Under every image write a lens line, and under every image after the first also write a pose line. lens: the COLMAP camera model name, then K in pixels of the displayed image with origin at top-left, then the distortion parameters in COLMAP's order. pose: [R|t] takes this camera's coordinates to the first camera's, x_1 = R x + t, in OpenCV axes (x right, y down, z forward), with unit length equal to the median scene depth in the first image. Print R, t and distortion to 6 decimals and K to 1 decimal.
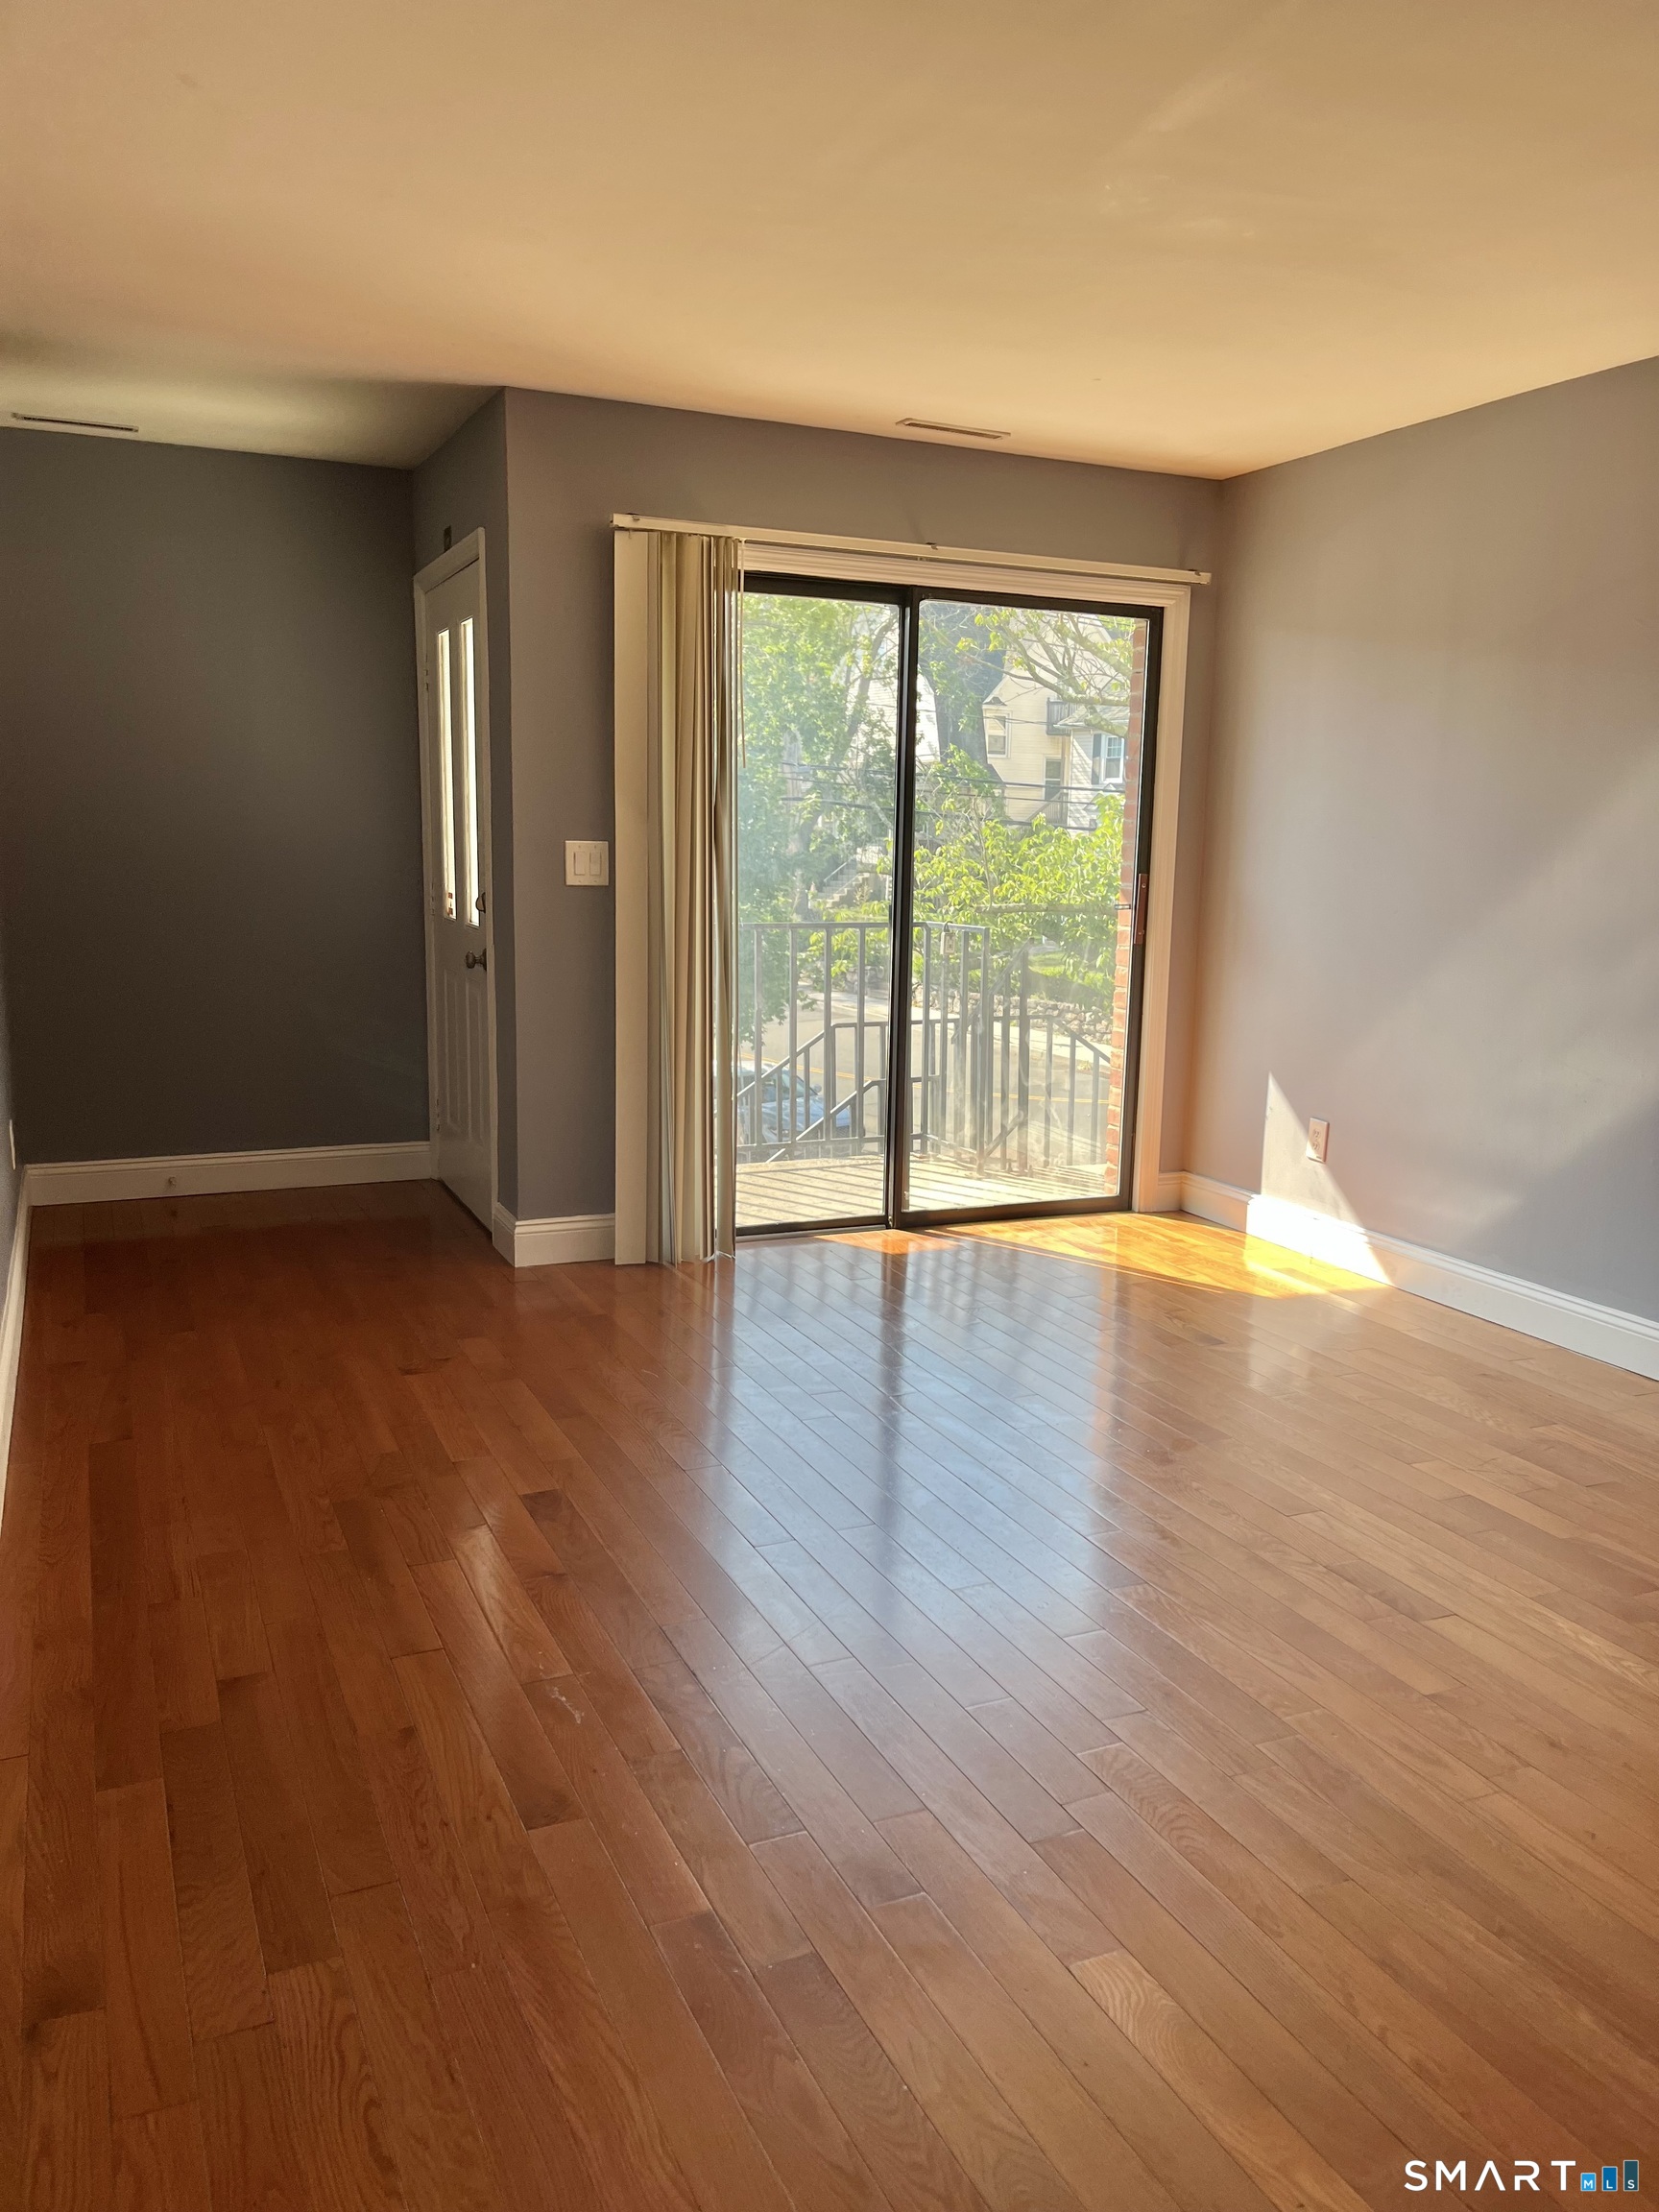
lens RADIAL K [[1690.4, 0, 849.0], [0, 1690.4, 1117.4], [0, 0, 1]] dist [0.087601, -0.124768]
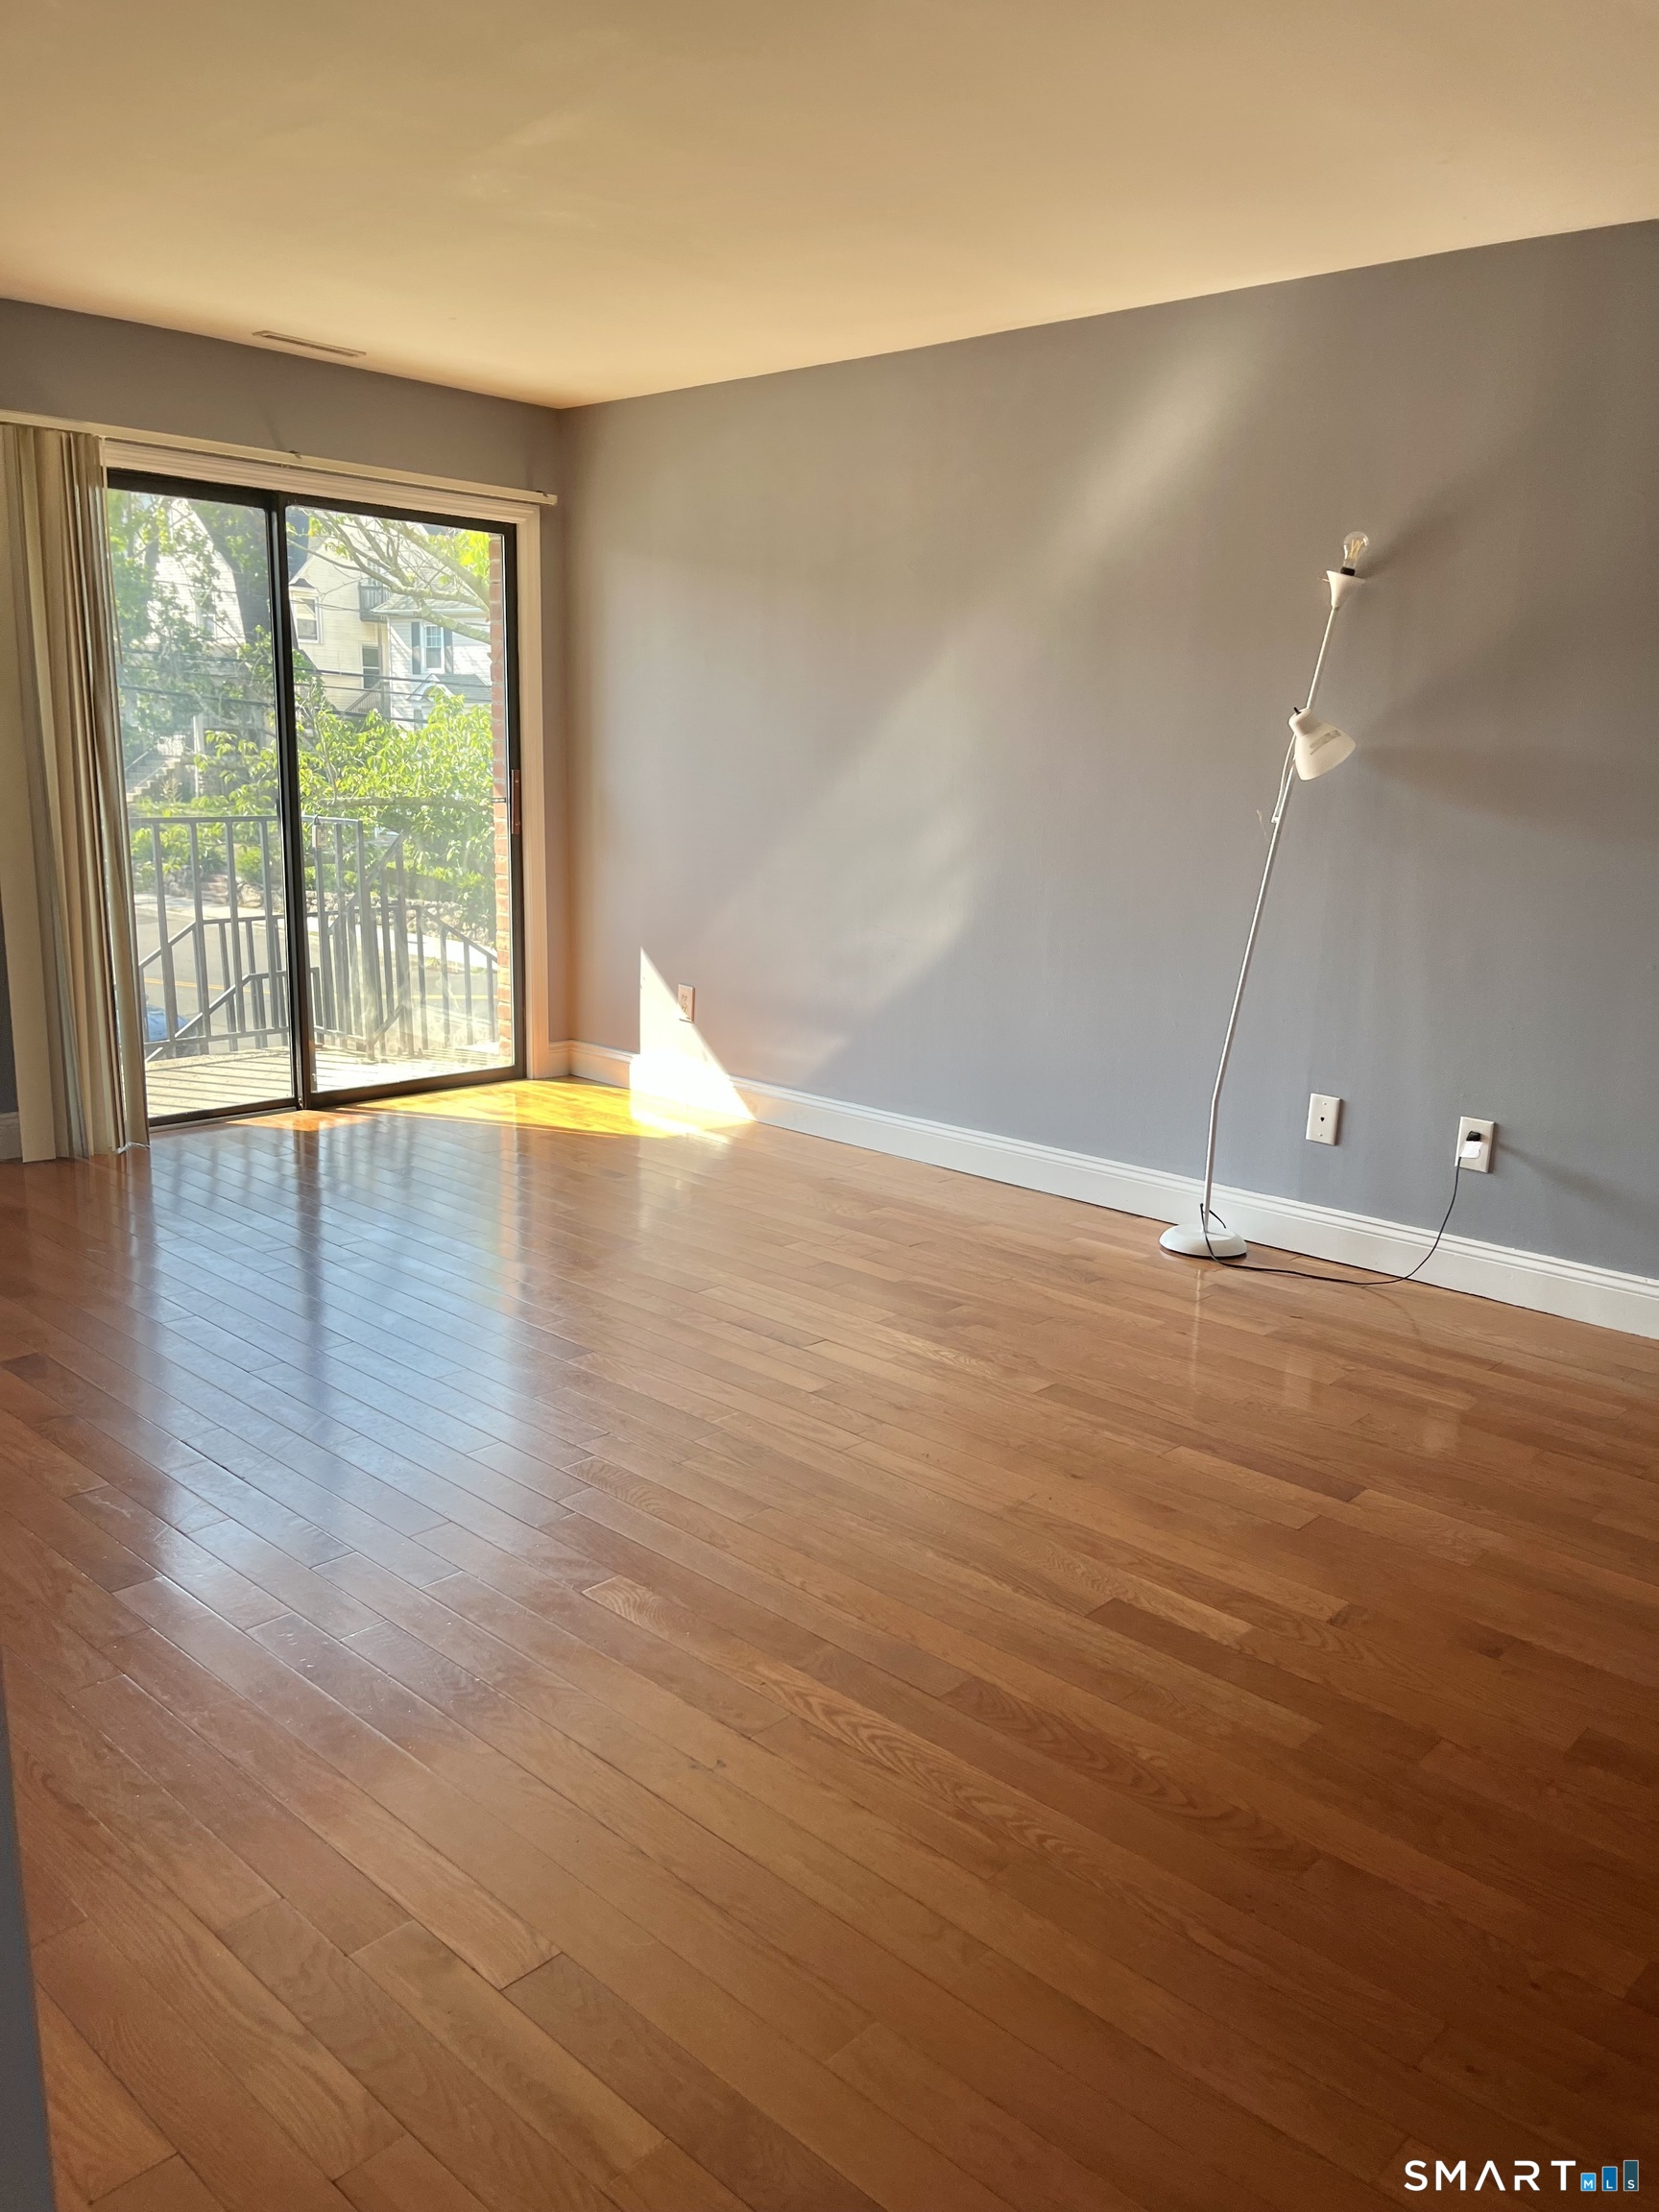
lens RADIAL K [[1690.4, 0, 849.0], [0, 1690.4, 1117.4], [0, 0, 1]] dist [0.087601, -0.124768]
pose [[0.925827, -0.079046, 0.369588, -0.053719], [0.056349, 0.995824, 0.071826, 0.013861], [-0.373723, -0.045672, 0.926415, -0.115131]]
